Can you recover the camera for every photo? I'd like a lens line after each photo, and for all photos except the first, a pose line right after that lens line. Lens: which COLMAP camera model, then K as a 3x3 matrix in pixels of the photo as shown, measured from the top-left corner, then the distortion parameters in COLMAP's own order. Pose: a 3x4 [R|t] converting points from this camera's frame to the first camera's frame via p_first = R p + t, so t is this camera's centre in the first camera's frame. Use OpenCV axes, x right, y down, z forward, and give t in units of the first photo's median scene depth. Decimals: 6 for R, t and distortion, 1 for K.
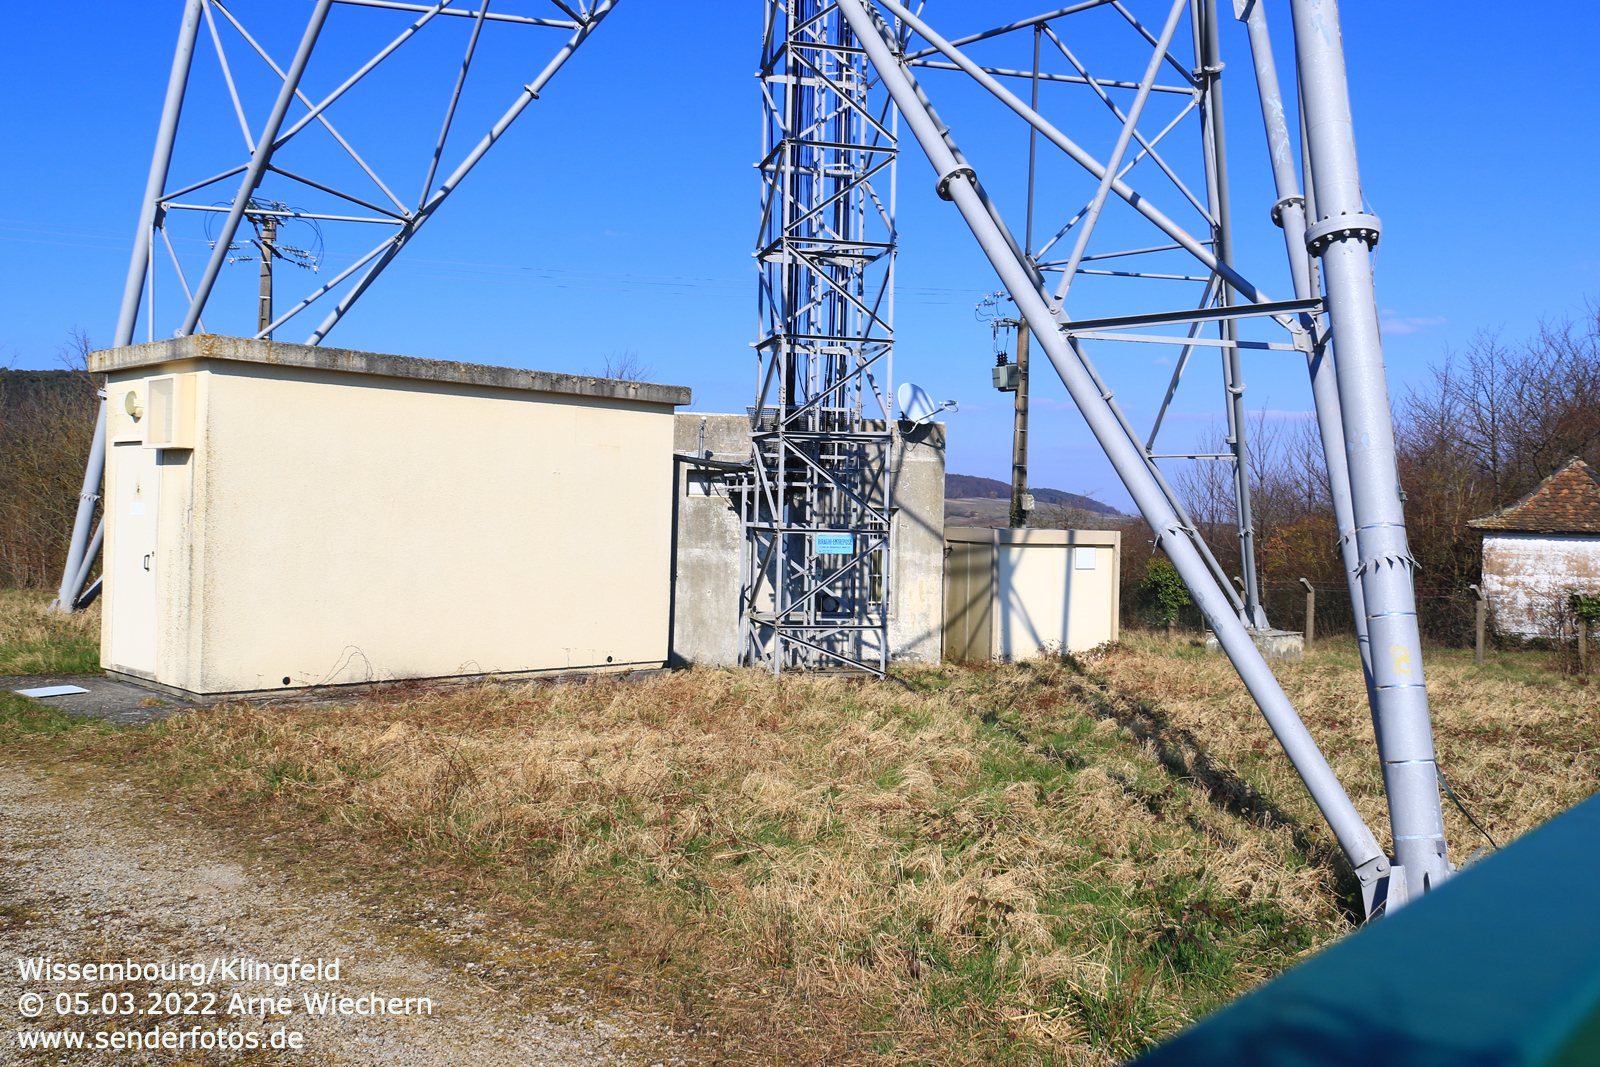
lens RADIAL K [[1404.5, 0, 800.0], [0, 1404.5, 533.5], [0, 0, 1]] dist [-0.002066, 0.000539]
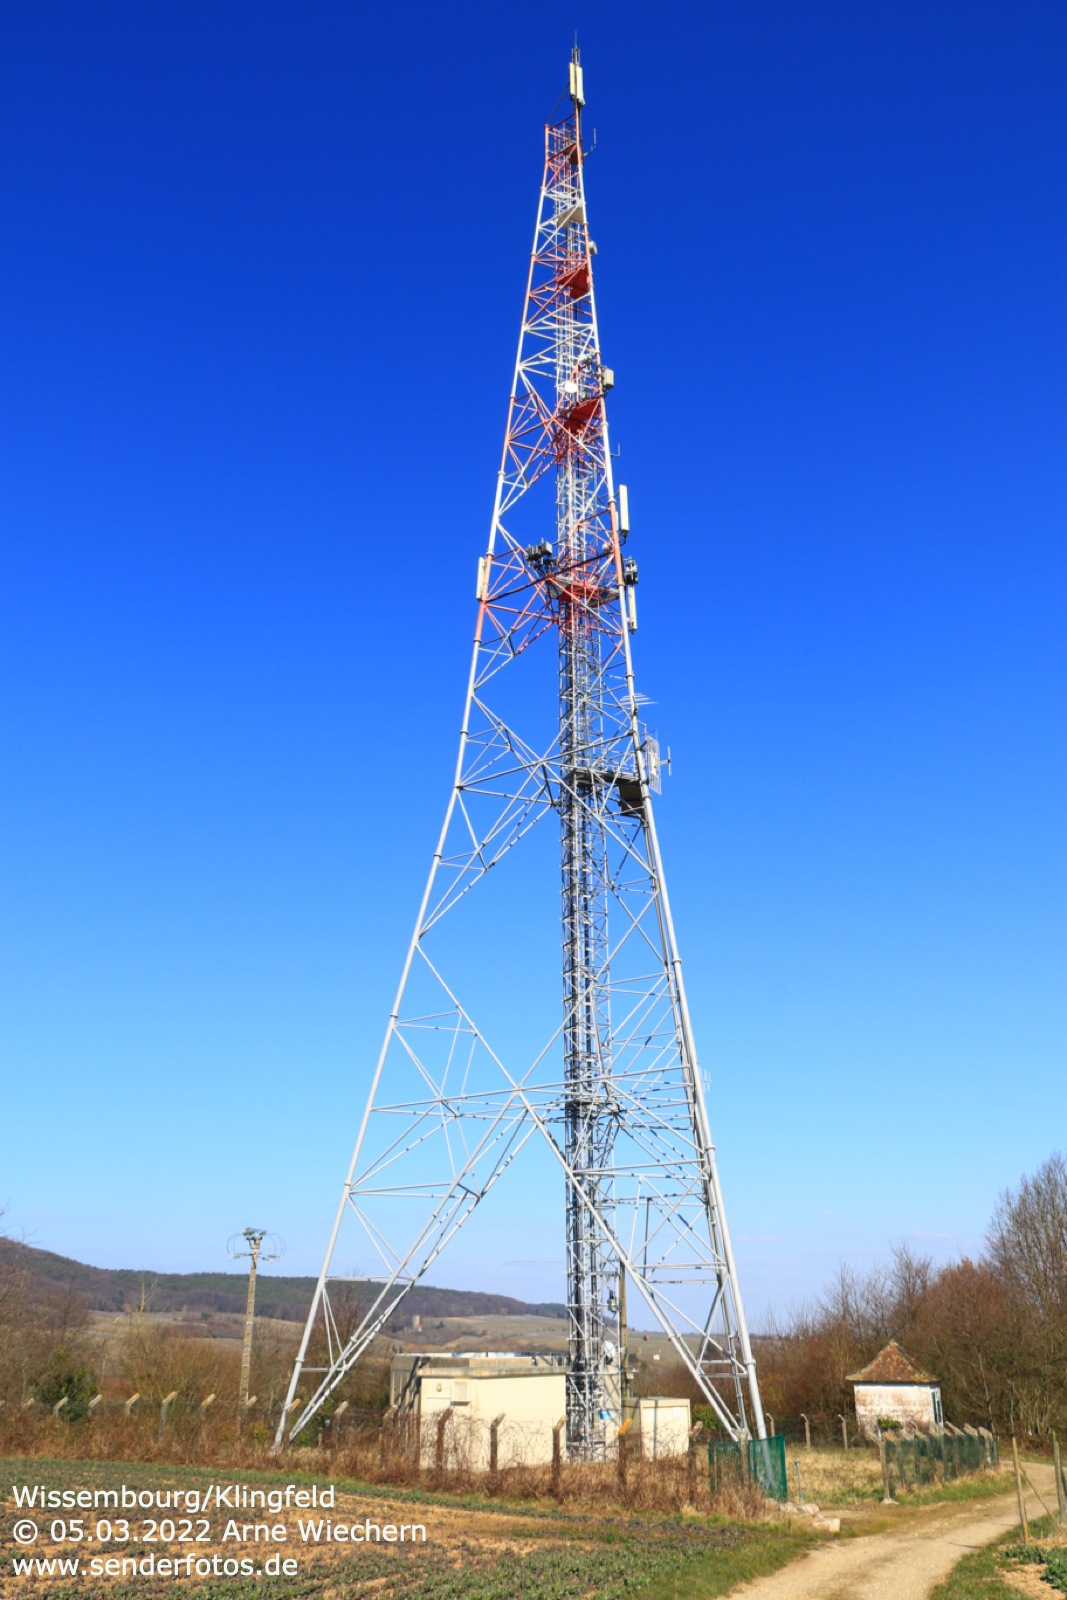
lens RADIAL K [[1268.7, 0, 533.5], [0, 1268.7, 800.0], [0, 0, 1]] dist [-0.002870, -0.005504]
pose [[0.987128, 0.032199, 0.156658, -0.280124], [0.033405, 0.916410, -0.398845, -0.057671], [-0.156405, 0.398944, 0.903538, -0.910222]]
